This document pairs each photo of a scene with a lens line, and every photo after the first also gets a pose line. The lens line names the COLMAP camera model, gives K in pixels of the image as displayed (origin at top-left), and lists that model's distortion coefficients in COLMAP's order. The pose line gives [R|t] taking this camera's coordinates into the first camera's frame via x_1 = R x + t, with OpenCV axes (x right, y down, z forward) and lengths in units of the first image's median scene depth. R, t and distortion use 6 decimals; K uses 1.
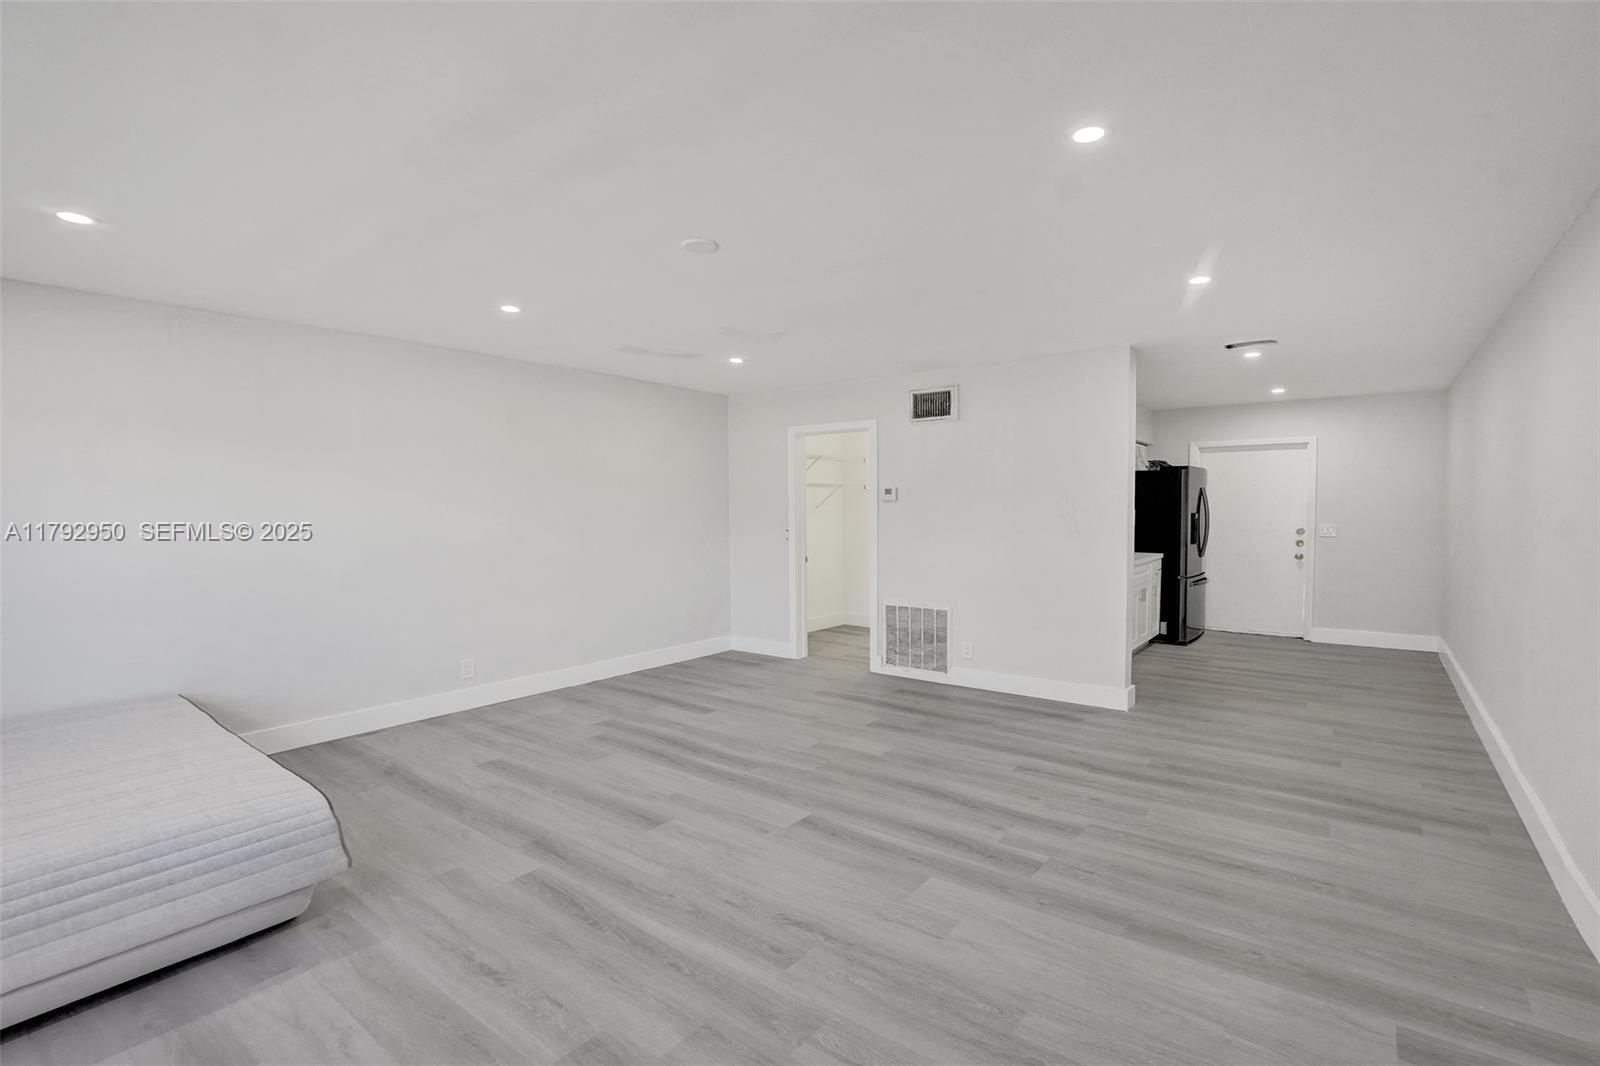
lens RADIAL K [[735.9, 0, 807.9], [0, 735.9, 538.2], [0, 0, 1]] dist [-0.001989, -0.000434]
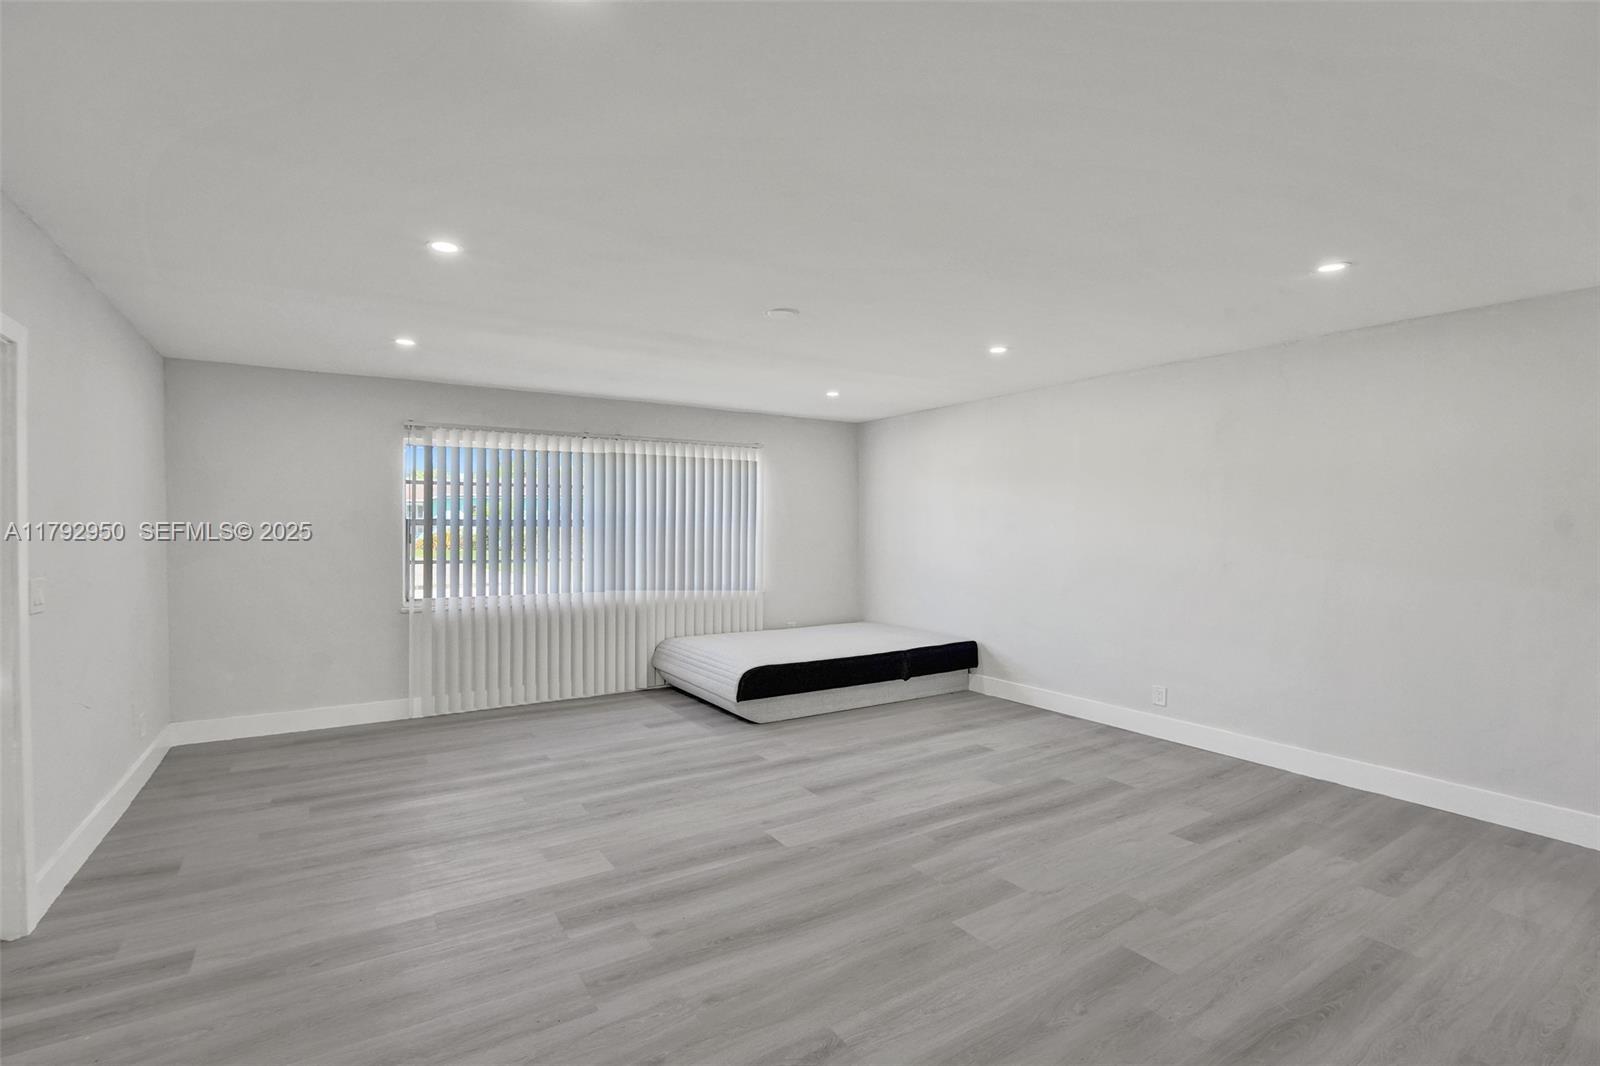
lens RADIAL K [[735.9, 0, 807.9], [0, 735.9, 538.2], [0, 0, 1]] dist [-0.001989, -0.000434]
pose [[-0.332860, 0.021092, -0.942740, 0.745759], [-0.037109, 0.998682, 0.035446, -0.057312], [0.942246, 0.046783, -0.331639, 1.094254]]
